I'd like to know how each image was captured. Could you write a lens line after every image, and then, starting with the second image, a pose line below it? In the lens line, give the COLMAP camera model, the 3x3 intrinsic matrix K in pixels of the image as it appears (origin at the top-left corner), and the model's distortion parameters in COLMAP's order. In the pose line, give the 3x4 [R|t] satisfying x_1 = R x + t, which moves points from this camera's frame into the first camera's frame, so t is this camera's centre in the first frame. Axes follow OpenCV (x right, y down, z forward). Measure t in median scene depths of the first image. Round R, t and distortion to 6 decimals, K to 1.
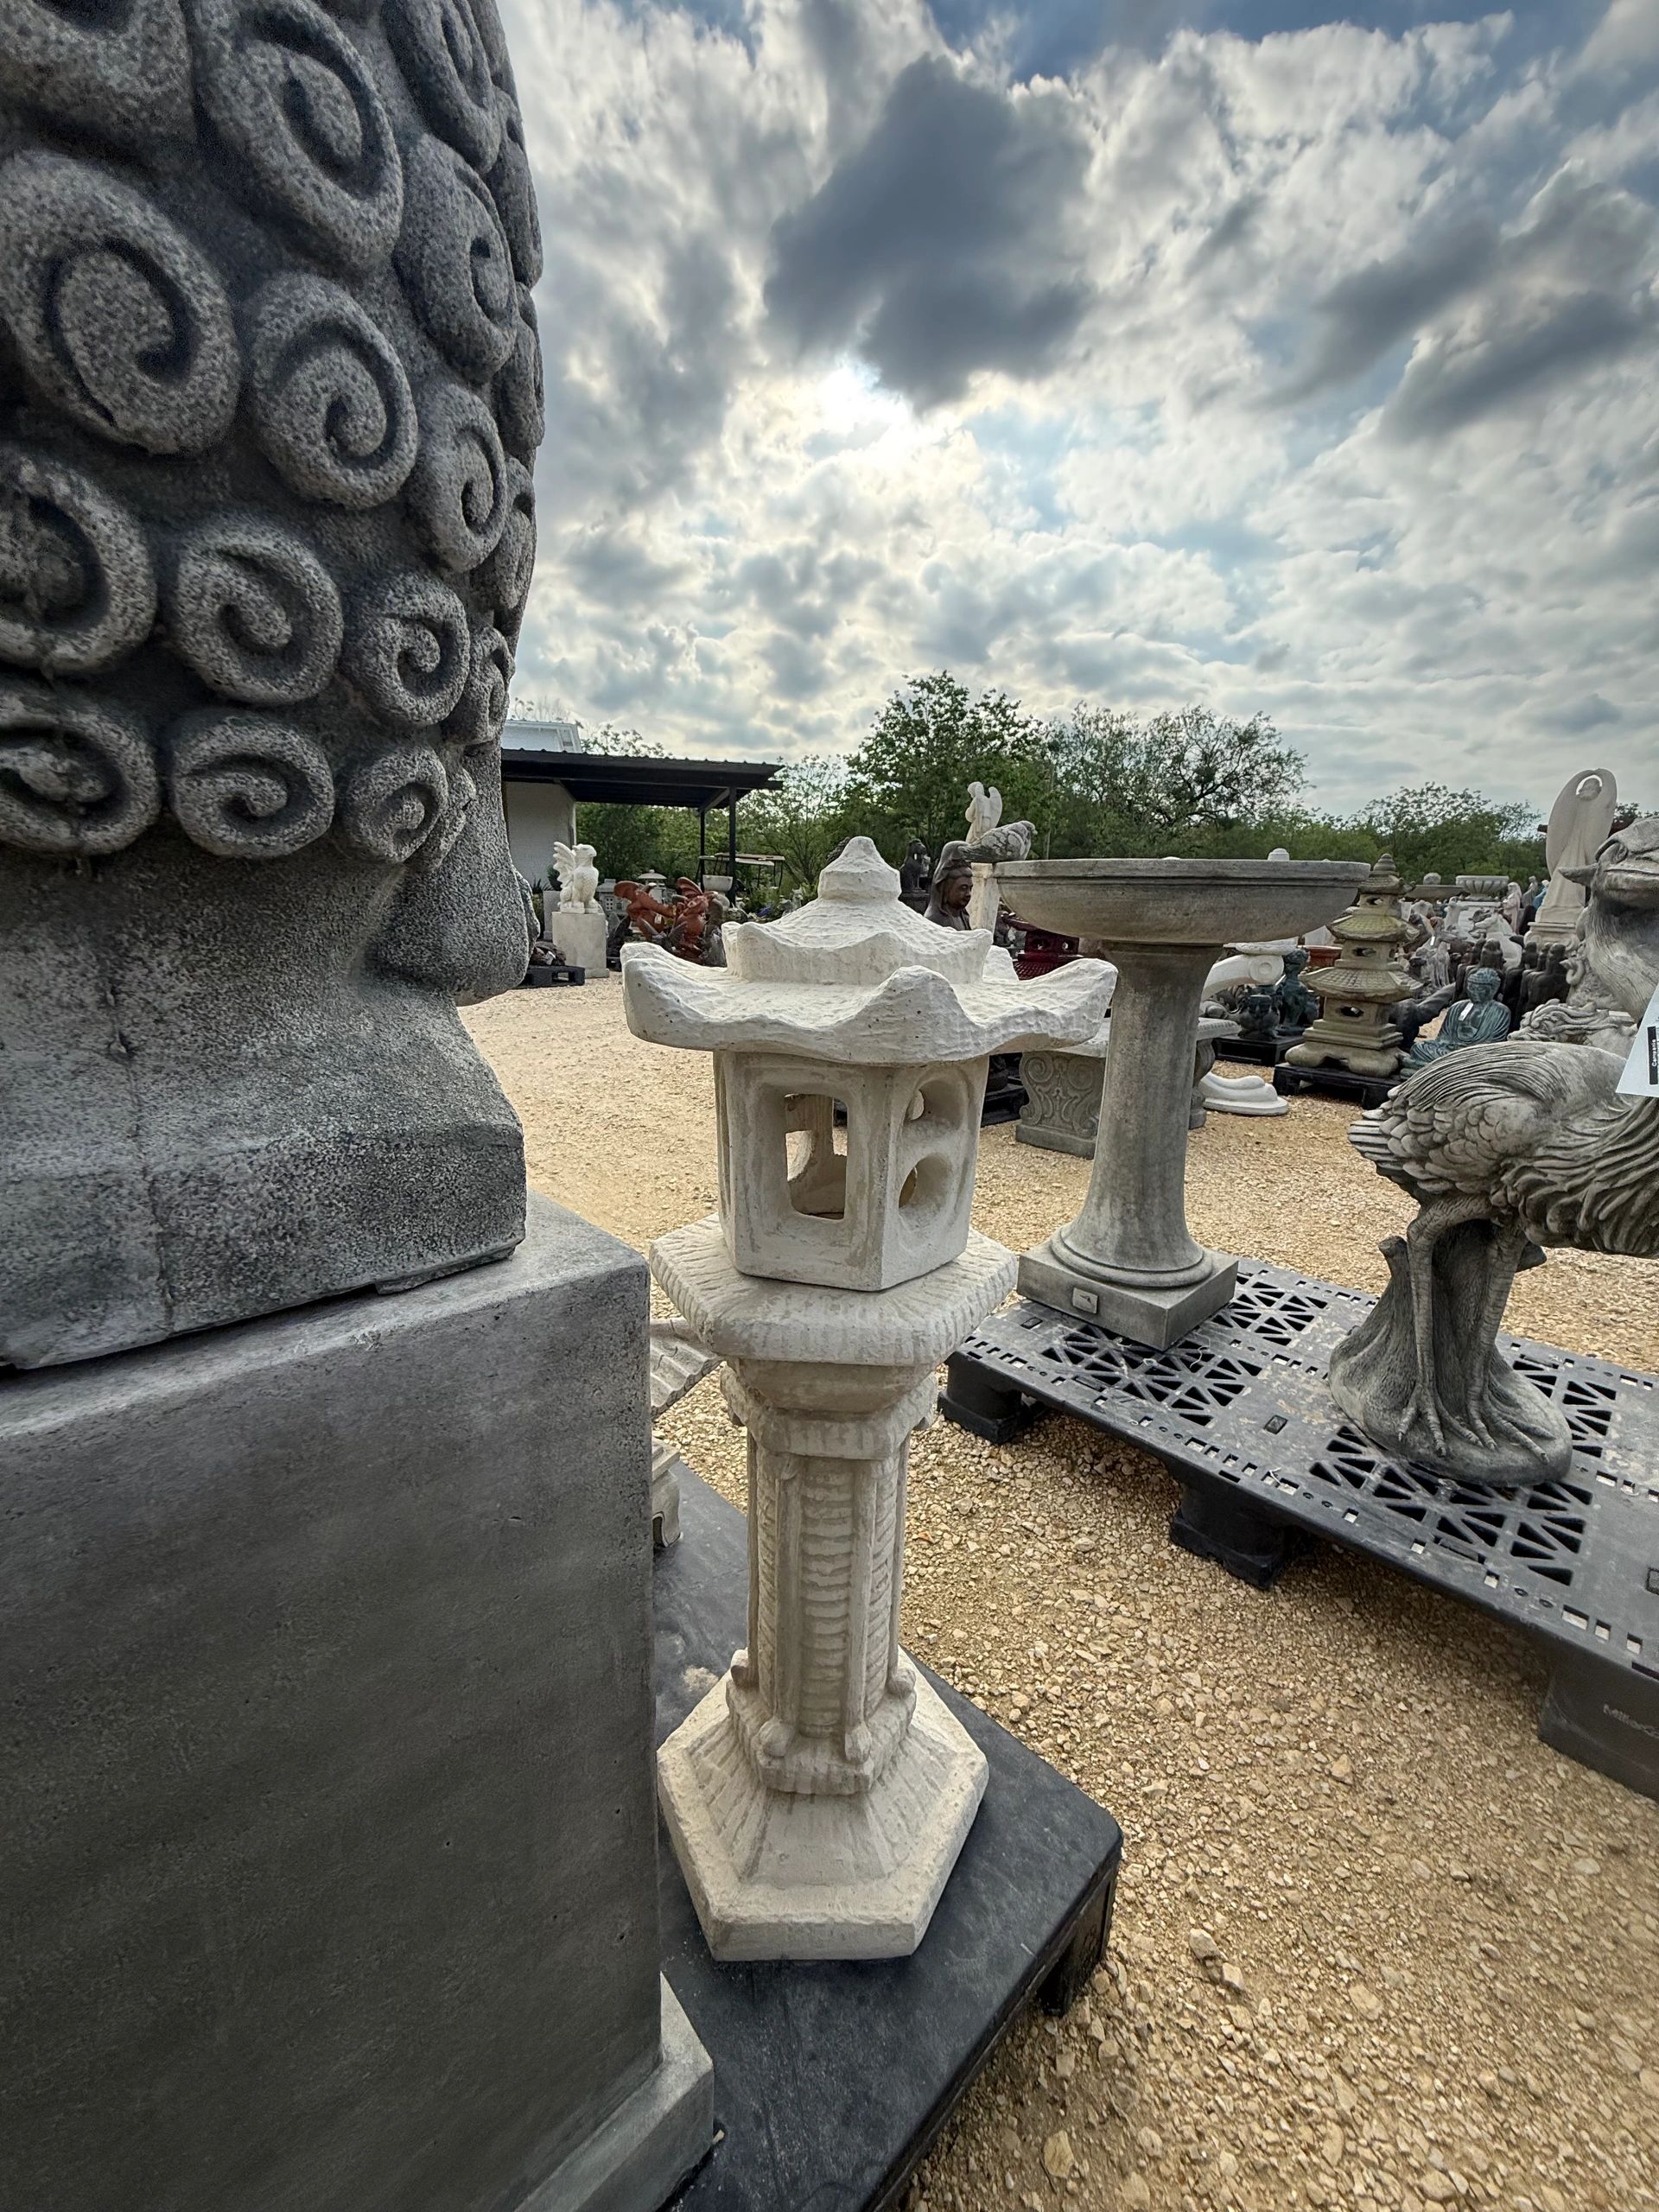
lens RADIAL K [[883.5, 0, 814.9], [0, 883.5, 1122.6], [0, 0, 1]] dist [0.002646, 0.001371]
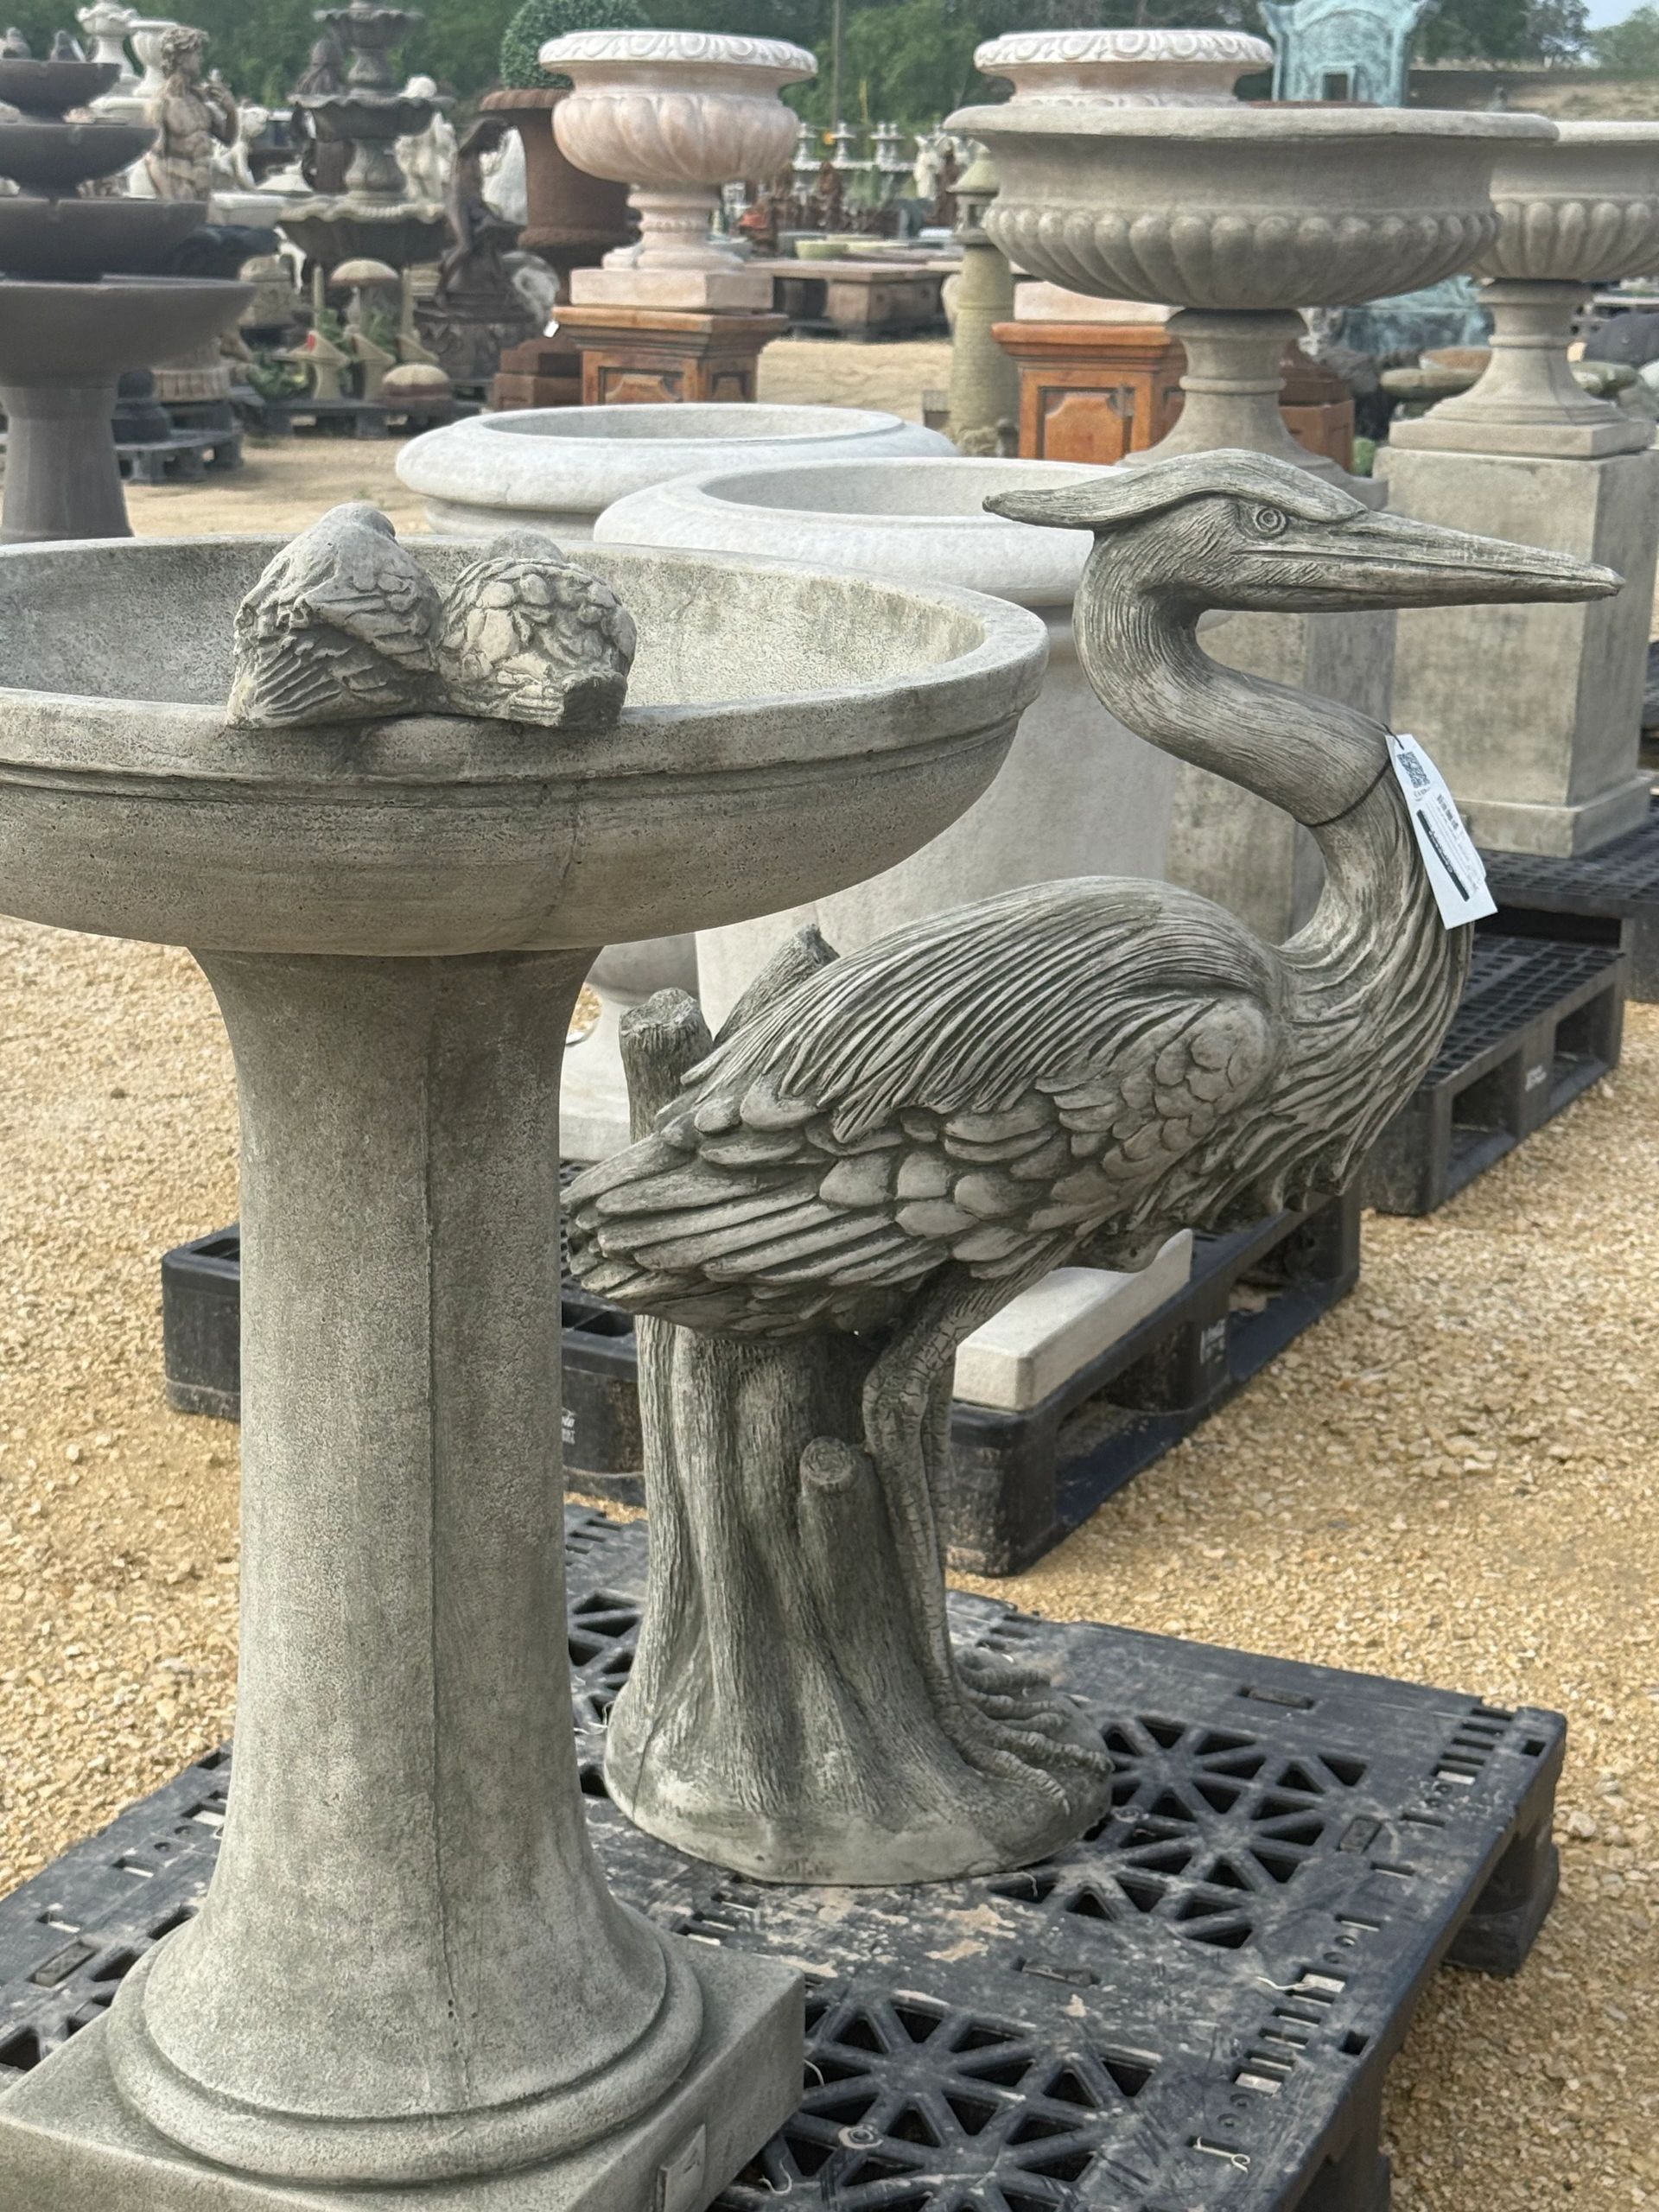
lens RADIAL K [[3443.6, 0, 828.4], [0, 3443.6, 1110.3], [0, 0, 1]] dist [0.027145, 0.000000]
pose [[-0.365211, -0.268932, 0.891233, -1.342599], [0.212024, 0.908173, 0.360927, -1.111324], [-0.906458, 0.320778, -0.274655, 2.713421]]
